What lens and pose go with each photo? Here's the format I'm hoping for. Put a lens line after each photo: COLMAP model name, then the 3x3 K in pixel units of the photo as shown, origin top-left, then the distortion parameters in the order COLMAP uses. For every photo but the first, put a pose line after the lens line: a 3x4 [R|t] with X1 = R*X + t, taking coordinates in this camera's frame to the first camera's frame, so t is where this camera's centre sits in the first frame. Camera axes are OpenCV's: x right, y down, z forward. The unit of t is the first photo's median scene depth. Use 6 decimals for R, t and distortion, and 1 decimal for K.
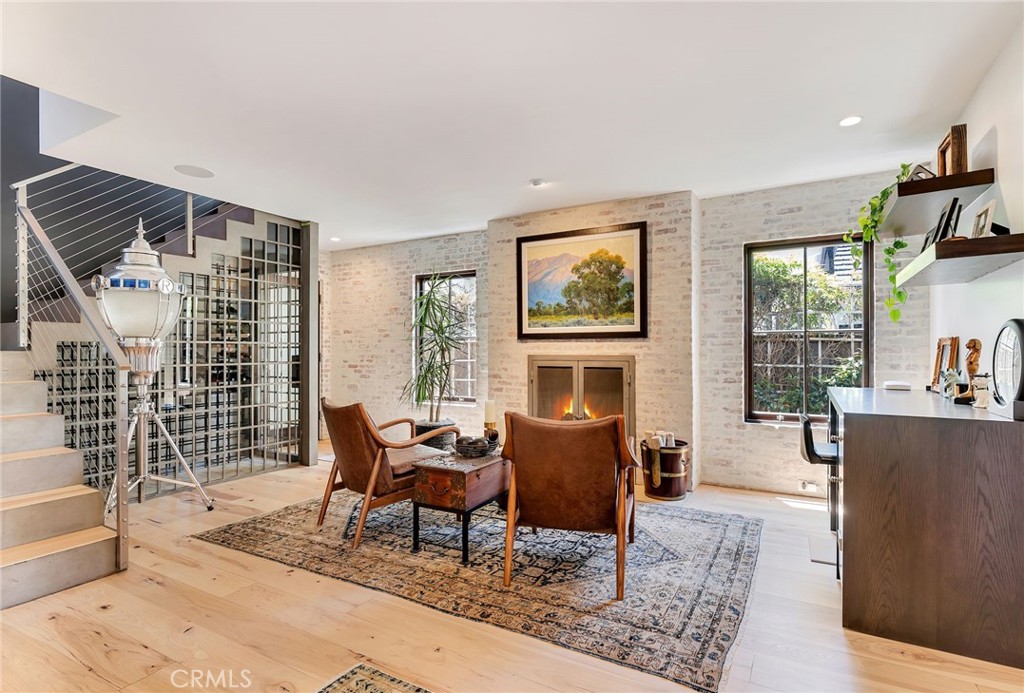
lens RADIAL K [[521.3, 0, 512.0], [0, 521.3, 346.5], [0, 0, 1]] dist [-0.001121, -0.000062]
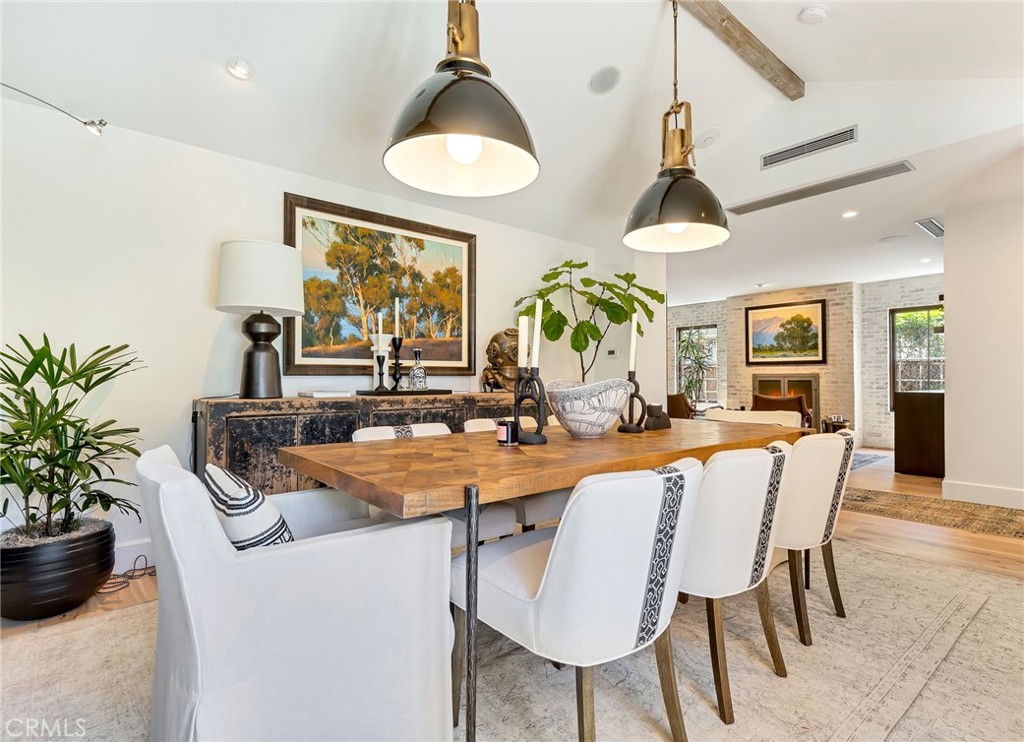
lens RADIAL K [[517.8, 0, 533.7], [0, 517.8, 370.6], [0, 0, 1]] dist [0.003437, 0.000052]
pose [[0.948730, -0.005029, -0.316047, -0.131187], [0.002855, 0.999969, -0.007339, 0.017290], [0.316074, 0.006061, 0.948715, -0.997684]]
